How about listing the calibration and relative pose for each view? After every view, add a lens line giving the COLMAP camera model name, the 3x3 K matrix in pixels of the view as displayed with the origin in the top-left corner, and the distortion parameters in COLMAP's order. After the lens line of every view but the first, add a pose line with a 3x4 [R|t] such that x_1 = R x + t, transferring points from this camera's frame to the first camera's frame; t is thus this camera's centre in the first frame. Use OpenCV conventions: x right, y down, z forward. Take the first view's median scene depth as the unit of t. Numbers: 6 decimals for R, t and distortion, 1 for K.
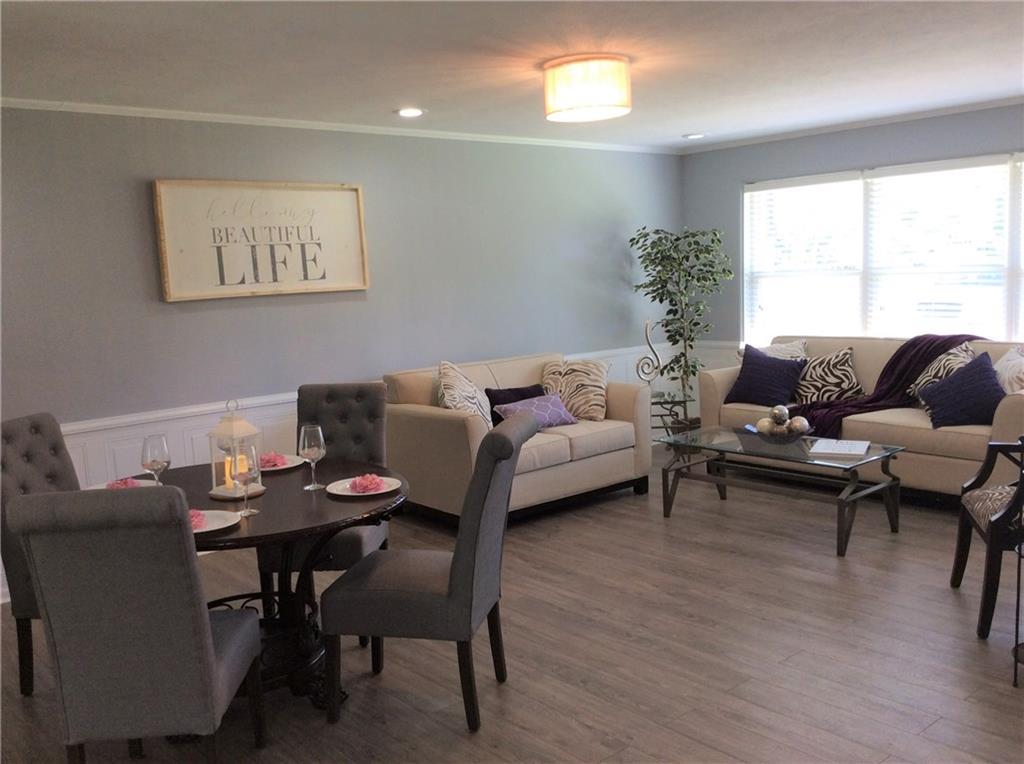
lens RADIAL K [[926.5, 0, 512.0], [0, 926.5, 382.0], [0, 0, 1]] dist [0.126129, -0.245727]
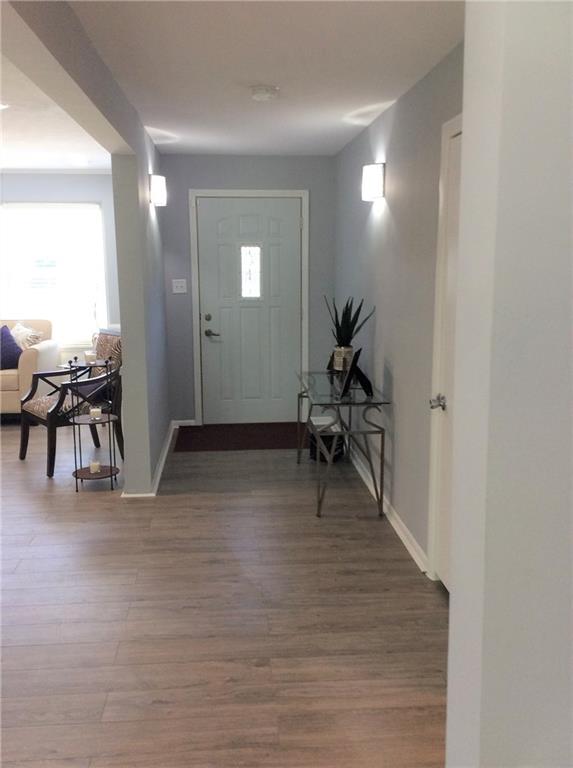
lens RADIAL K [[694.9, 0, 286.5], [0, 694.9, 384.0], [0, 0, 1]] dist [0.126129, -0.245727]
pose [[0.586220, -0.104536, 0.803379, -0.185415], [0.080923, 0.994237, 0.070321, 0.020693], [-0.806100, 0.023788, 0.591301, -0.106165]]
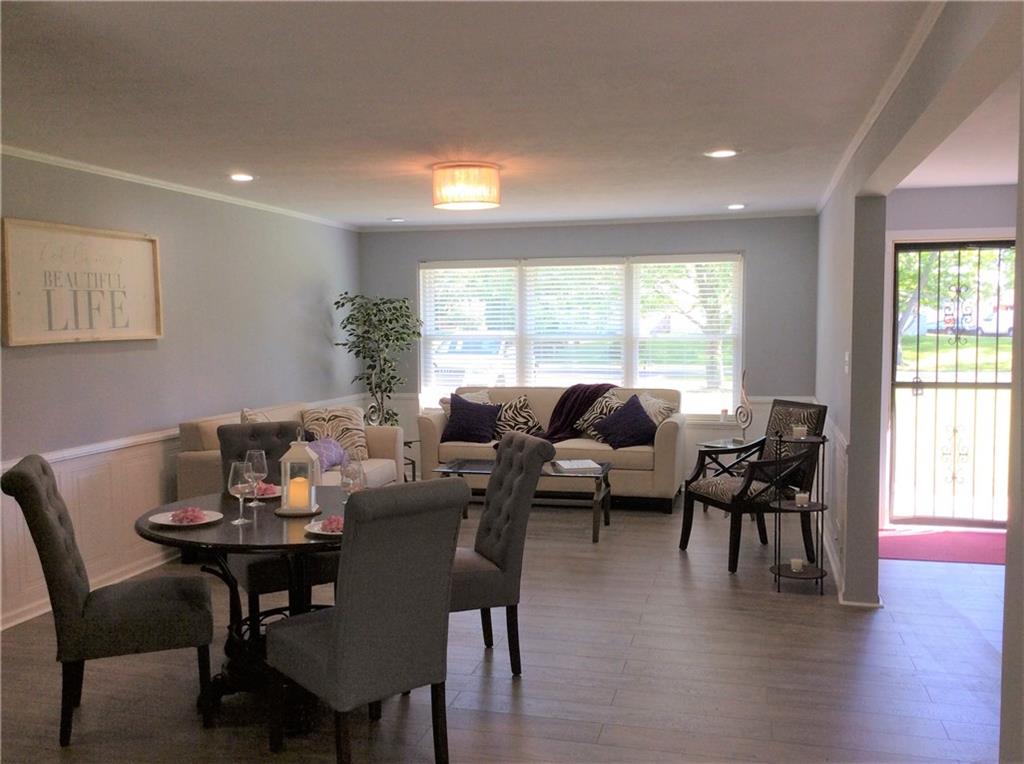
lens RADIAL K [[926.5, 0, 512.0], [0, 926.5, 382.0], [0, 0, 1]] dist [0.126129, -0.245727]
pose [[0.825579, -0.000118, 0.564286, -0.399375], [0.041650, 0.997285, -0.060727, 0.023582], [-0.562747, 0.073638, 0.823343, -0.045948]]
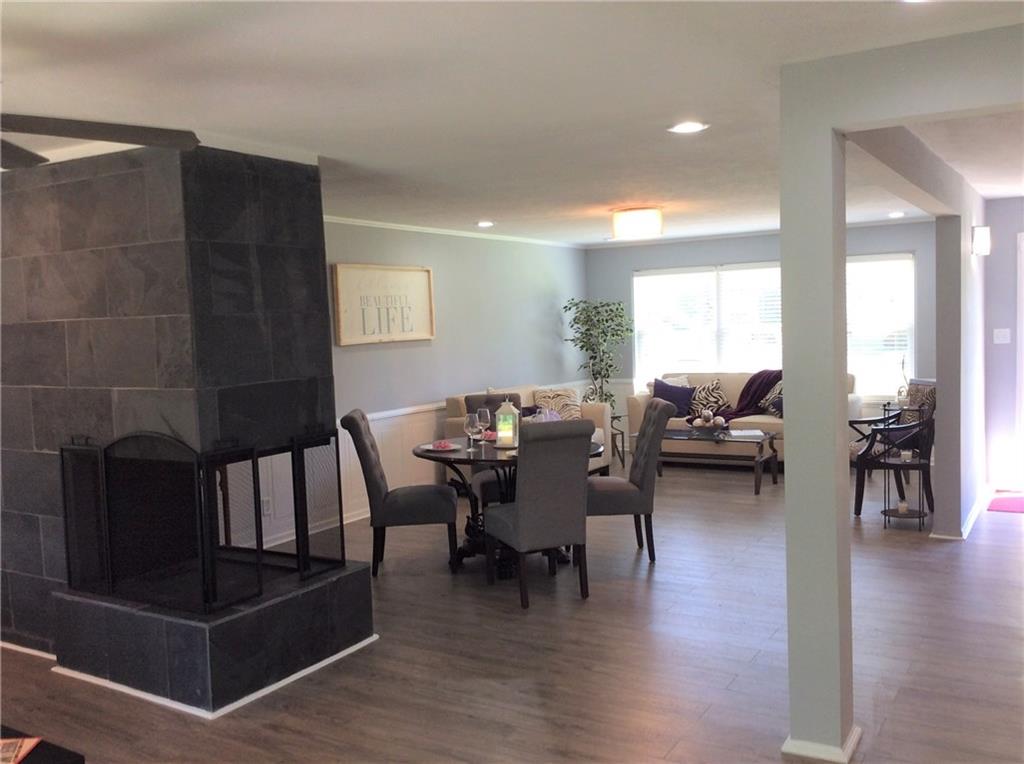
lens RADIAL K [[926.5, 0, 512.0], [0, 926.5, 382.0], [0, 0, 1]] dist [0.126129, -0.245727]
pose [[0.953606, -0.008517, 0.300938, -0.455341], [0.029628, 0.997402, -0.065655, 0.062656], [-0.299598, 0.071526, 0.951381, -0.385842]]
